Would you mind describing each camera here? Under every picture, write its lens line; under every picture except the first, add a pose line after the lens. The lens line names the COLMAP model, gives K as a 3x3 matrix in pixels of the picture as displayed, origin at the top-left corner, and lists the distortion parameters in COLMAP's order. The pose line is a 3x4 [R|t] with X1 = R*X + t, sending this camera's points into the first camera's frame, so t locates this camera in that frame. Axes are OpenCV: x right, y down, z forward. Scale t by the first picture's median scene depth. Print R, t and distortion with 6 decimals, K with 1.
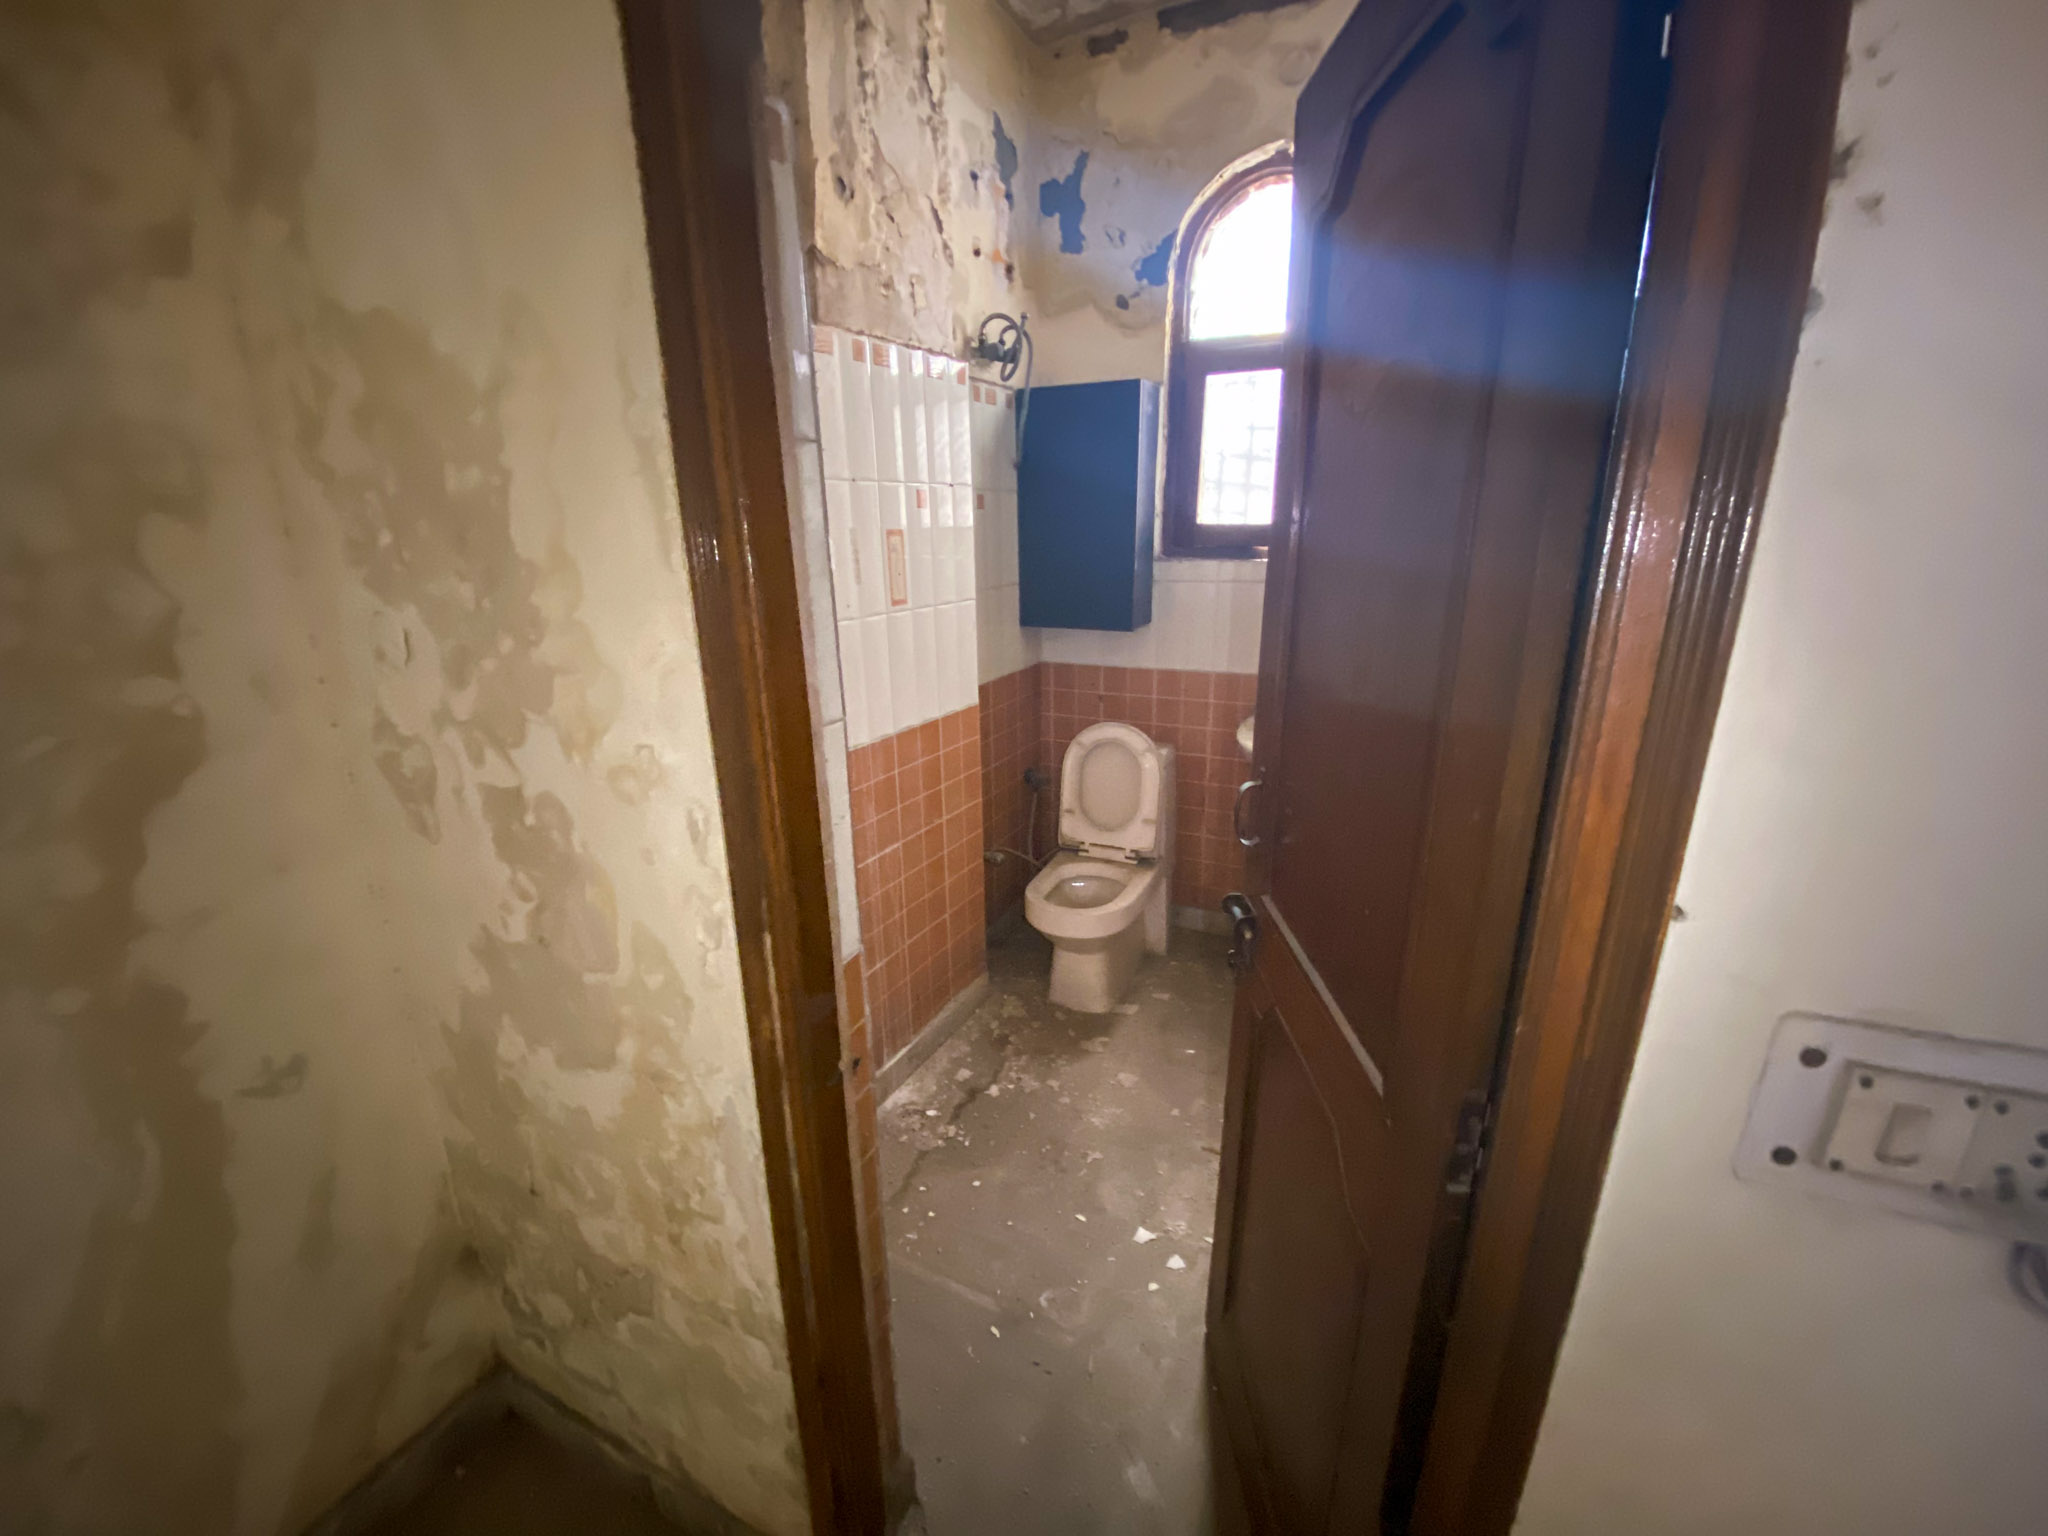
lens RADIAL K [[835.3, 0, 1013.4], [0, 835.3, 766.2], [0, 0, 1]] dist [0.003138, -0.013885]
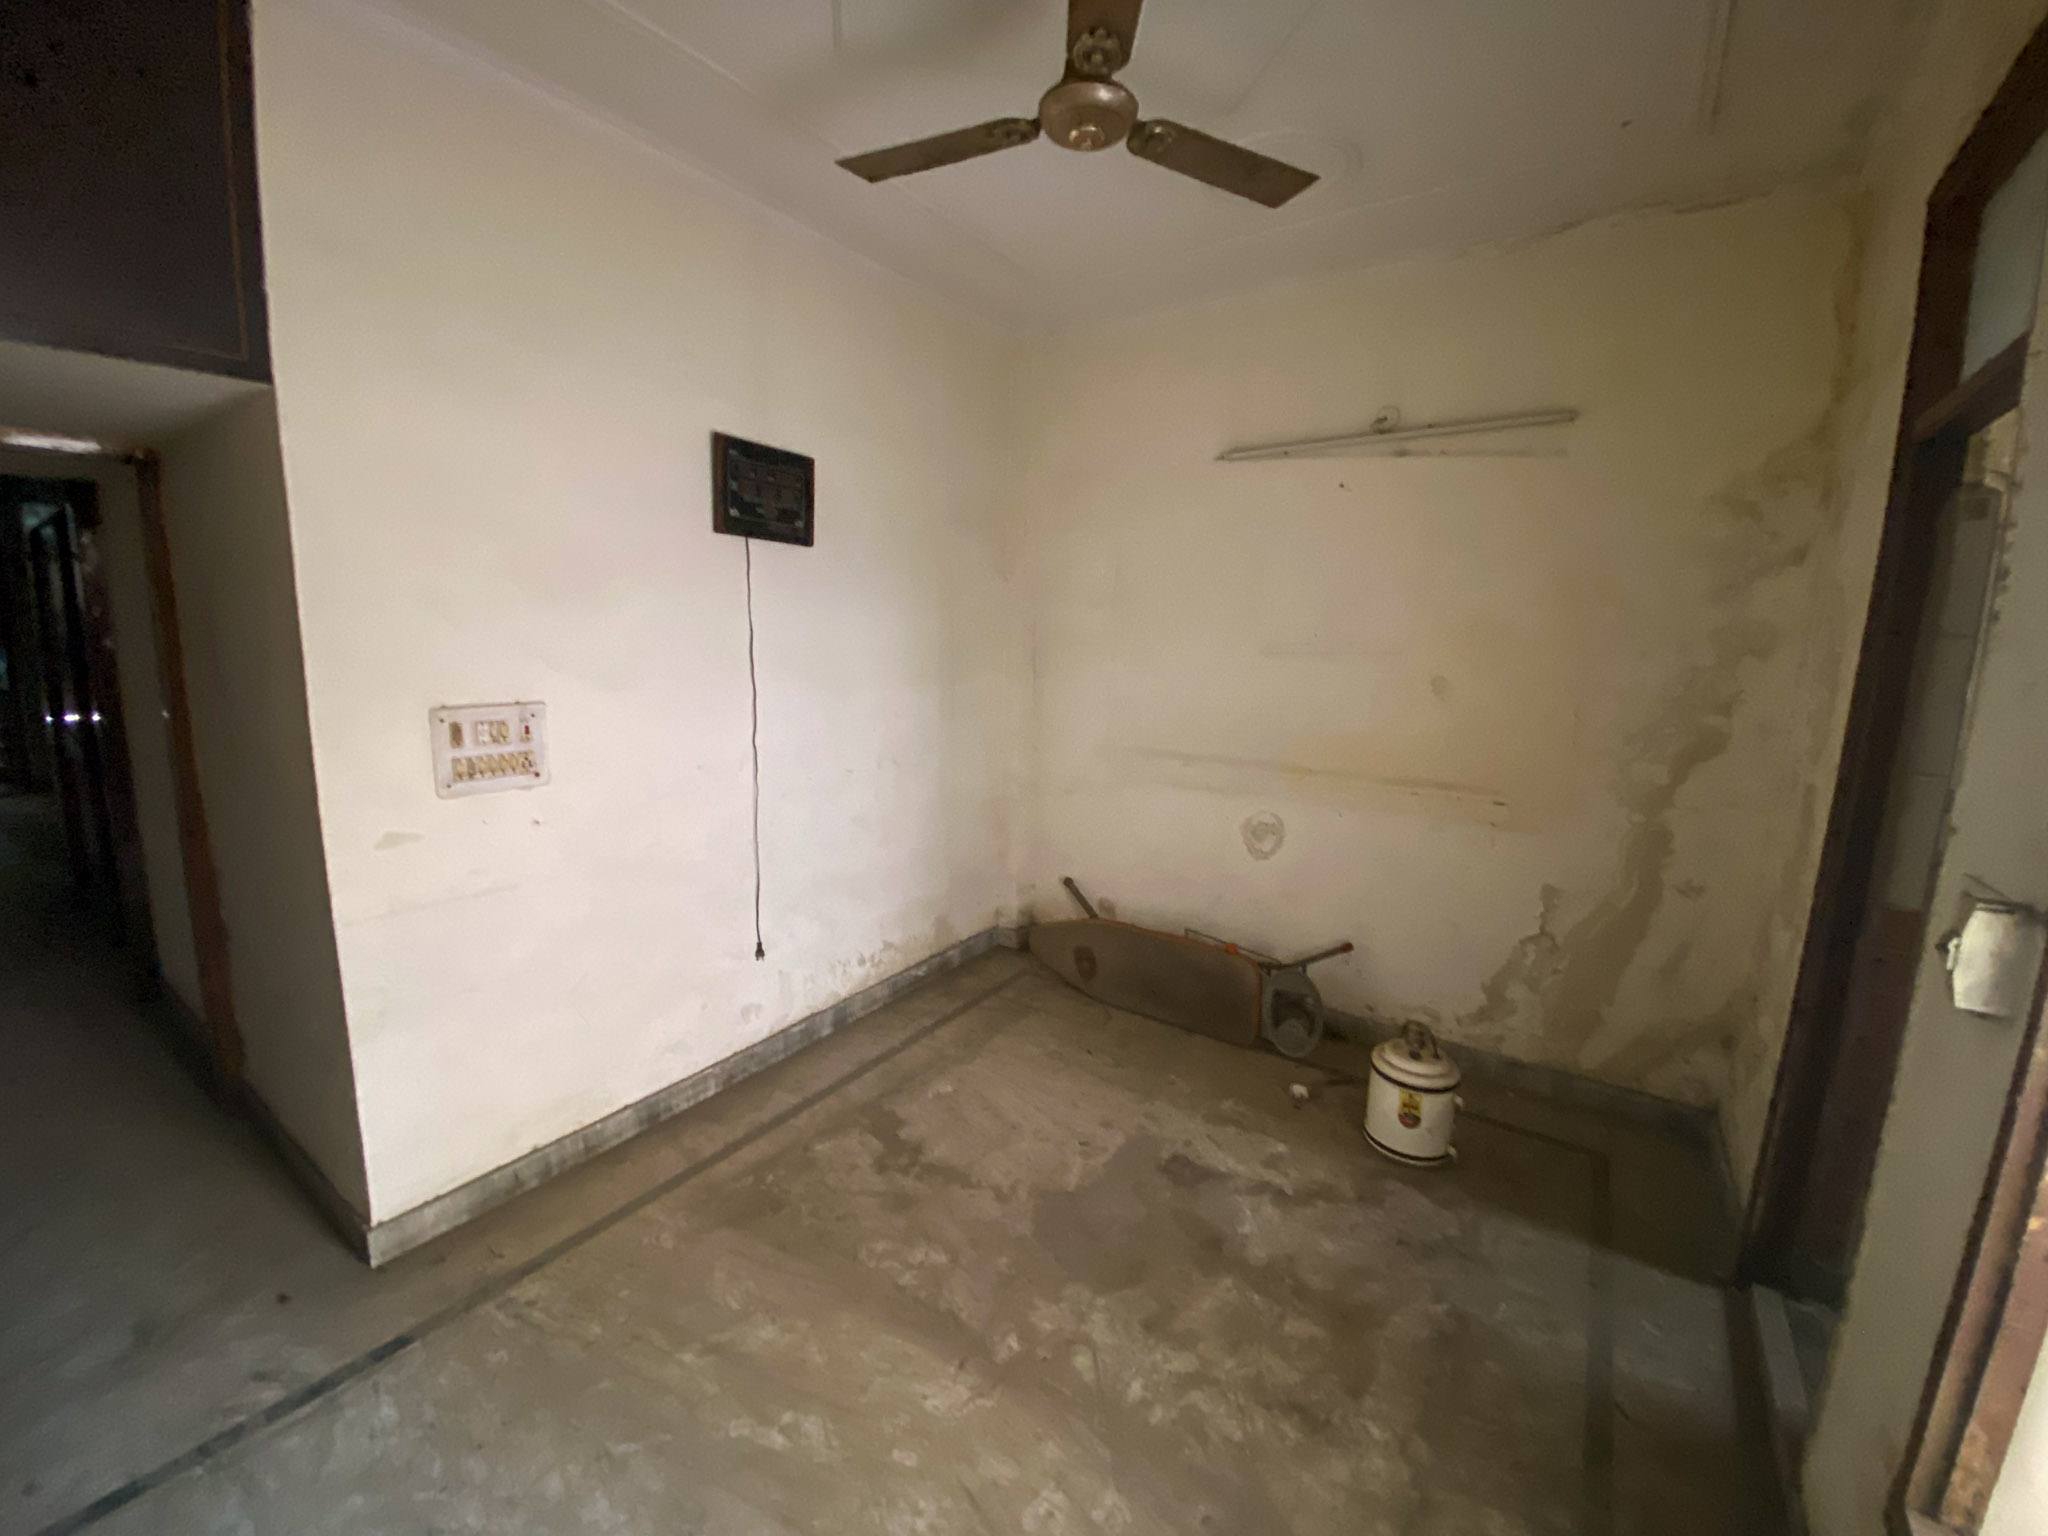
lens RADIAL K [[835.3, 0, 1013.4], [0, 835.3, 766.2], [0, 0, 1]] dist [0.003138, -0.013885]
pose [[-0.144483, 0.177562, -0.973446, 1.392131], [-0.313024, 0.925045, 0.215194, 0.130417], [0.938691, 0.335803, -0.078072, -0.622493]]
